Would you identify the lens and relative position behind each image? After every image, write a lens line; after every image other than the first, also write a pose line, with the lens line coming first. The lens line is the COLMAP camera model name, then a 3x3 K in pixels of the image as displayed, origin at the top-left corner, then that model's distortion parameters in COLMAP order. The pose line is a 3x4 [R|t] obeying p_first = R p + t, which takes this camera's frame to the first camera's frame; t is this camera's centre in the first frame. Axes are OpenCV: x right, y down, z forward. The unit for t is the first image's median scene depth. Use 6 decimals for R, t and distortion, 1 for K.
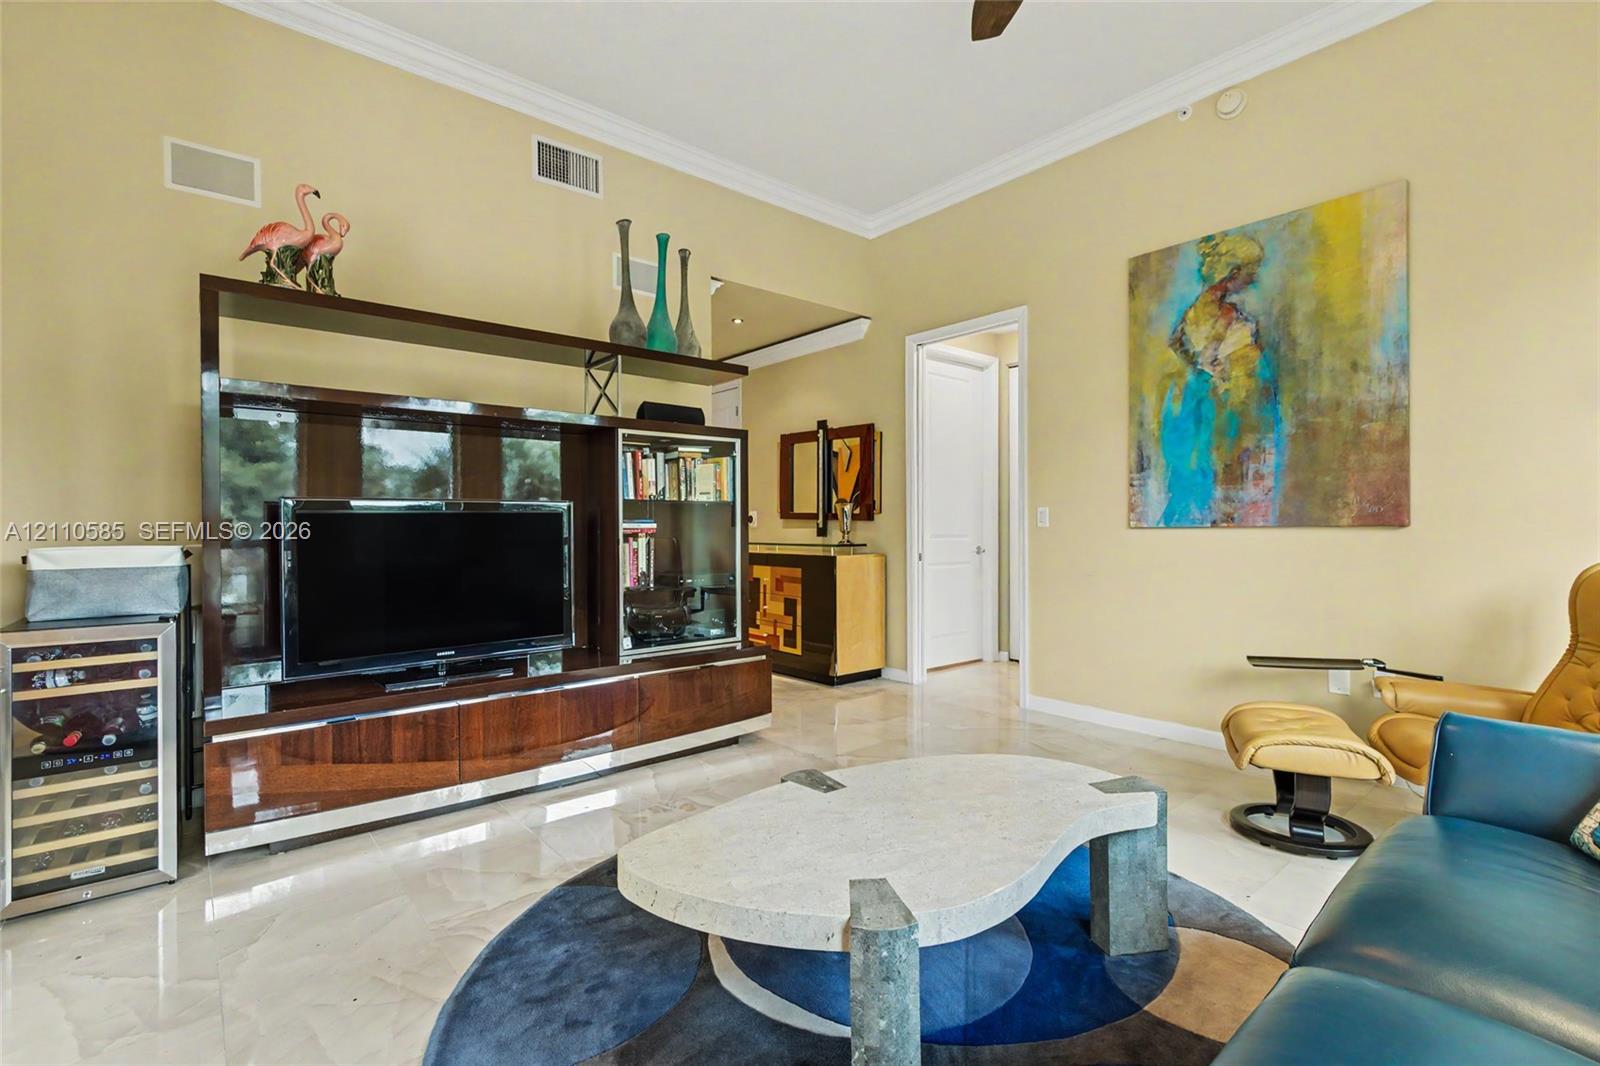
lens RADIAL K [[736.2, 0, 804.1], [0, 736.2, 529.7], [0, 0, 1]] dist [0.004512, -0.001178]
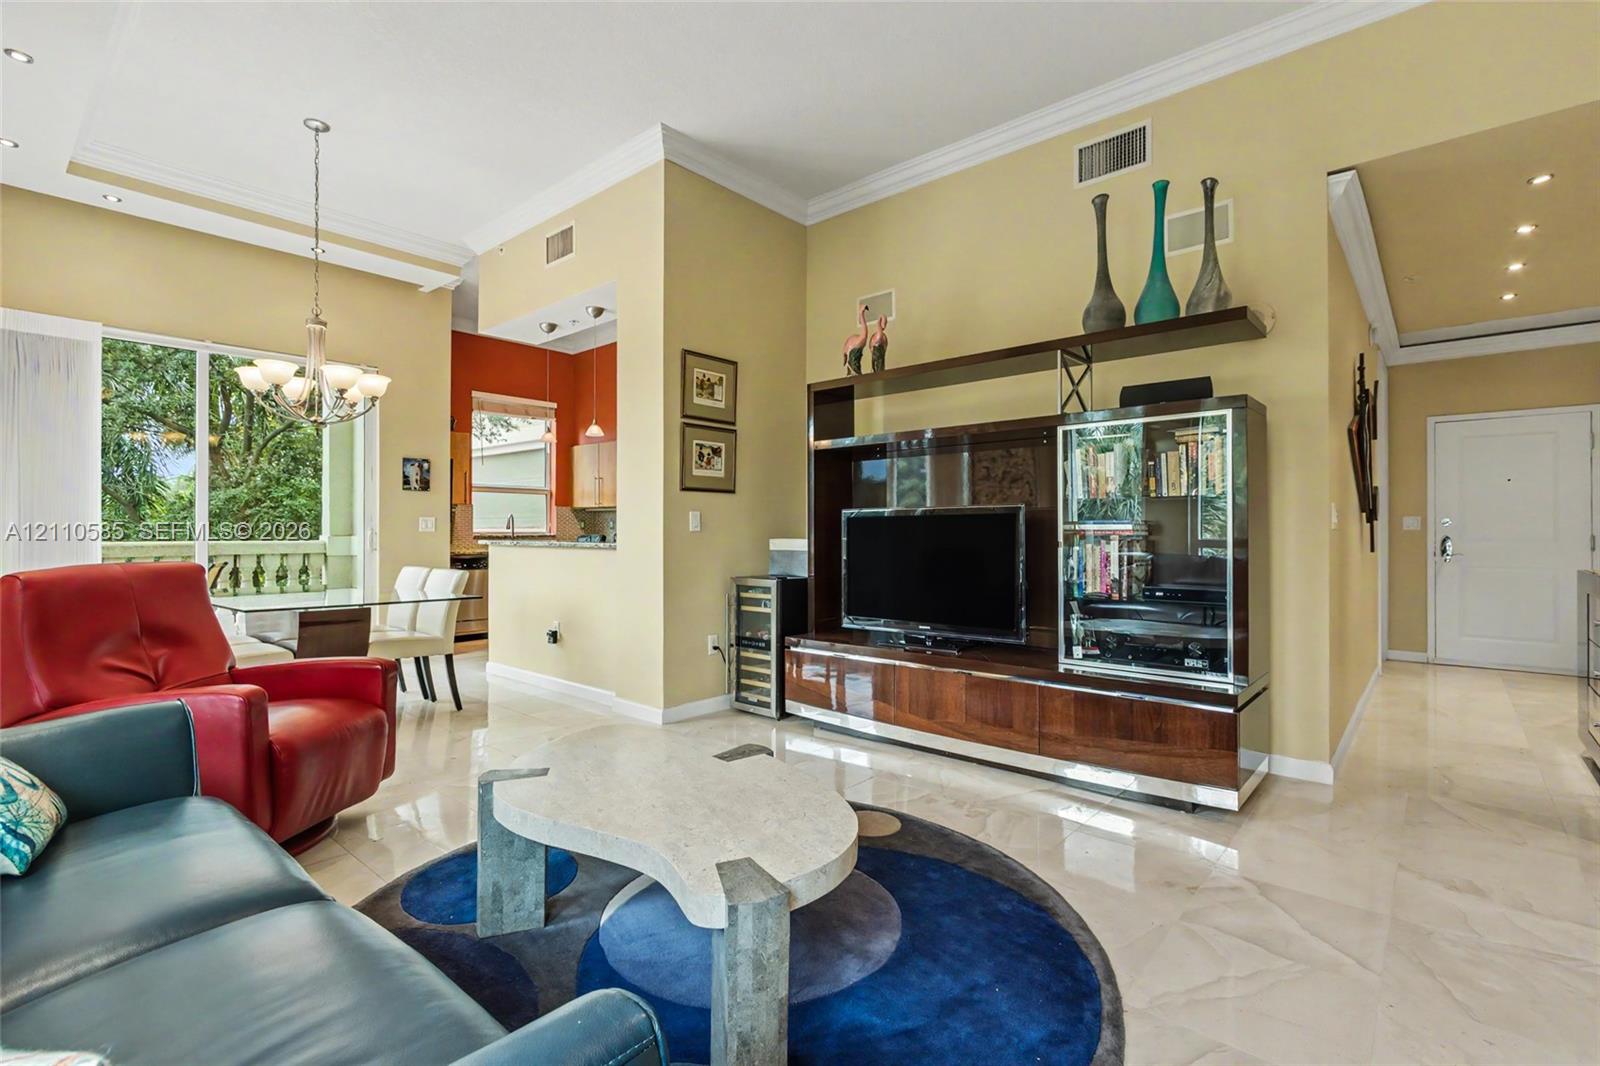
lens RADIAL K [[736.2, 0, 804.1], [0, 736.2, 529.7], [0, 0, 1]] dist [0.004512, -0.001178]
pose [[0.143712, 0.000671, -0.989619, 0.618239], [-0.002807, 0.999996, 0.000270, -0.001330], [0.989616, 0.002739, 0.143713, 0.500748]]
